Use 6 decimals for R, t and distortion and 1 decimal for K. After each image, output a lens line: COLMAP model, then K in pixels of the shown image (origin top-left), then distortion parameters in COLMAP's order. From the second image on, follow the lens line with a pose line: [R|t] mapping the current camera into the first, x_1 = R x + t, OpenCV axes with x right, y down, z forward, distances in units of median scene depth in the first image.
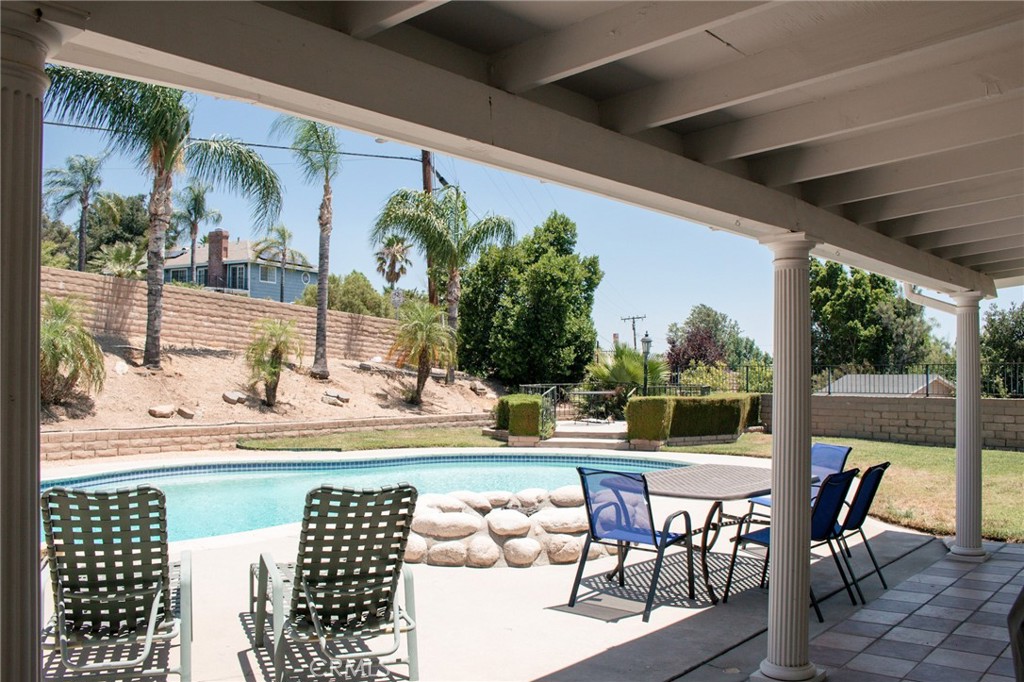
lens RADIAL K [[969.2, 0, 513.0], [0, 969.2, 361.4], [0, 0, 1]] dist [-0.181100, 0.215029]
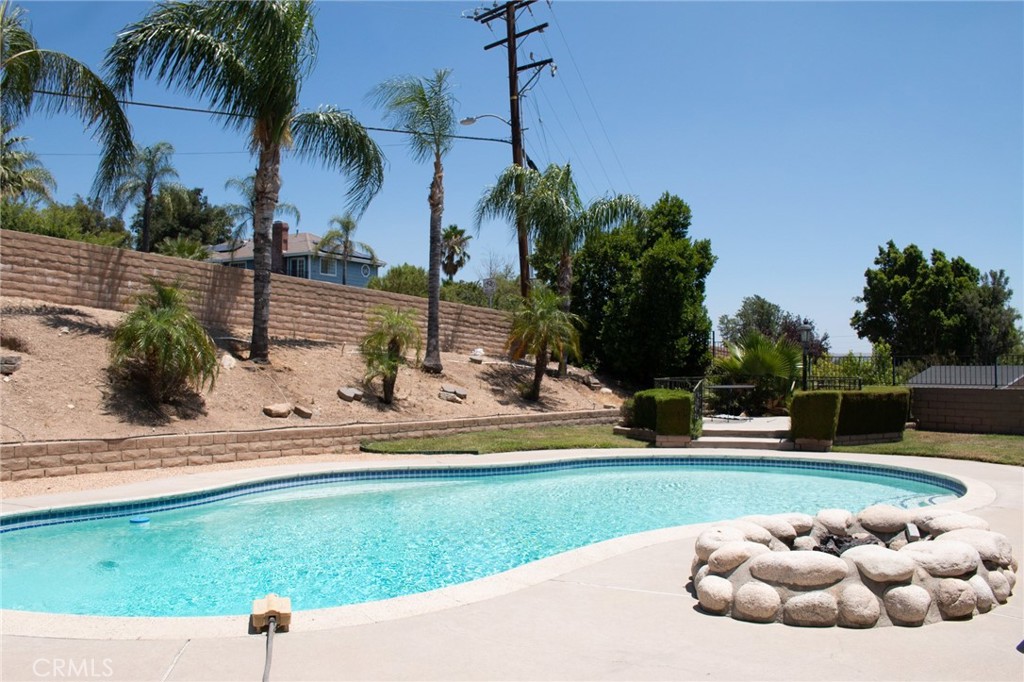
lens RADIAL K [[969.2, 0, 513.0], [0, 969.2, 361.4], [0, 0, 1]] dist [-0.181100, 0.215029]
pose [[0.998944, -0.004887, -0.045675, -0.086512], [0.005202, 0.999964, 0.006776, 0.001315], [0.045640, -0.007006, 0.998933, 0.087508]]
